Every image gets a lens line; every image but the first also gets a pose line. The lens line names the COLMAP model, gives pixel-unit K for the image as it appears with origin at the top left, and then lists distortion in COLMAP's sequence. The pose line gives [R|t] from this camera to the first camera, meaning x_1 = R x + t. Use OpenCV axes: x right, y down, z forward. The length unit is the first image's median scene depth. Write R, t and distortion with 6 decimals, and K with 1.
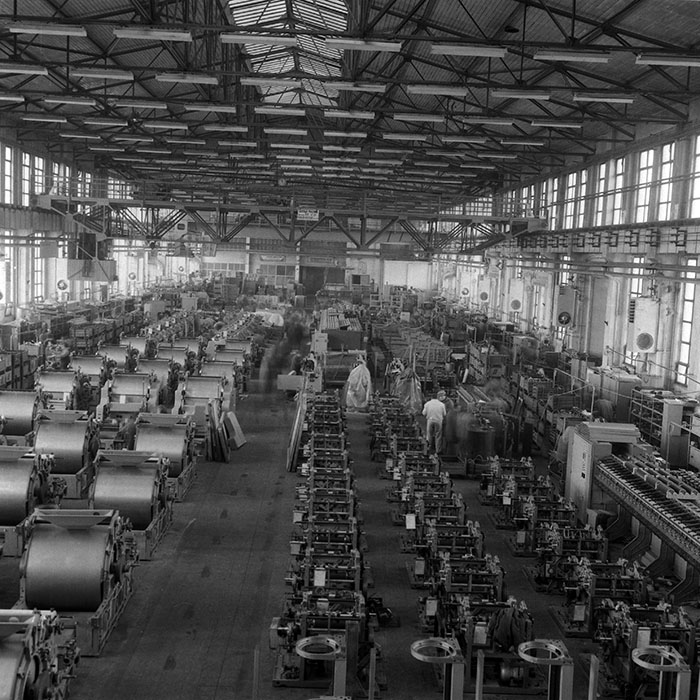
lens RADIAL K [[973.3, 0, 349.5], [0, 973.3, 350.6], [0, 0, 1]] dist [0.064588, 0.000000]
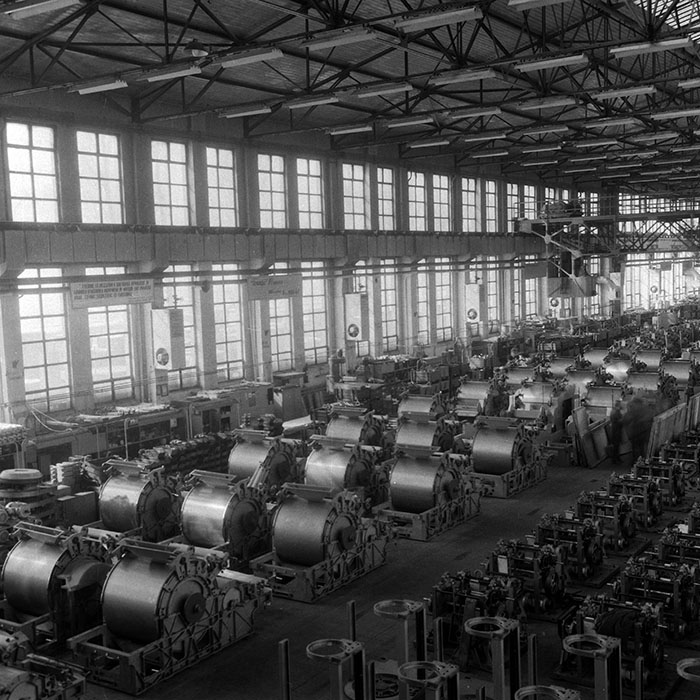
lens RADIAL K [[973.3, 0, 338.6], [0, 973.3, 349.5], [0, 0, 1]] dist [0.064588, 0.000000]
pose [[0.810396, -0.020783, -0.585513, 0.169469], [0.009702, 0.999710, -0.022057, 0.006605], [0.585802, 0.012194, 0.810363, 0.008050]]
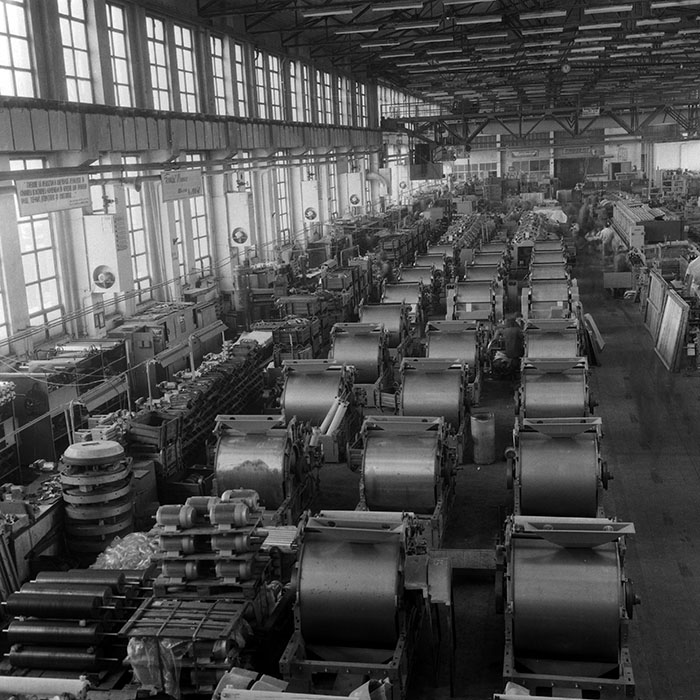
lens RADIAL K [[973.3, 0, 345.9], [0, 973.3, 356.5], [0, 0, 1]] dist [0.064588, 0.000000]
pose [[0.971294, -0.047362, -0.233119, -0.092618], [0.071493, 0.992794, 0.096173, -0.003870], [0.226884, -0.110078, 0.967681, 0.000659]]
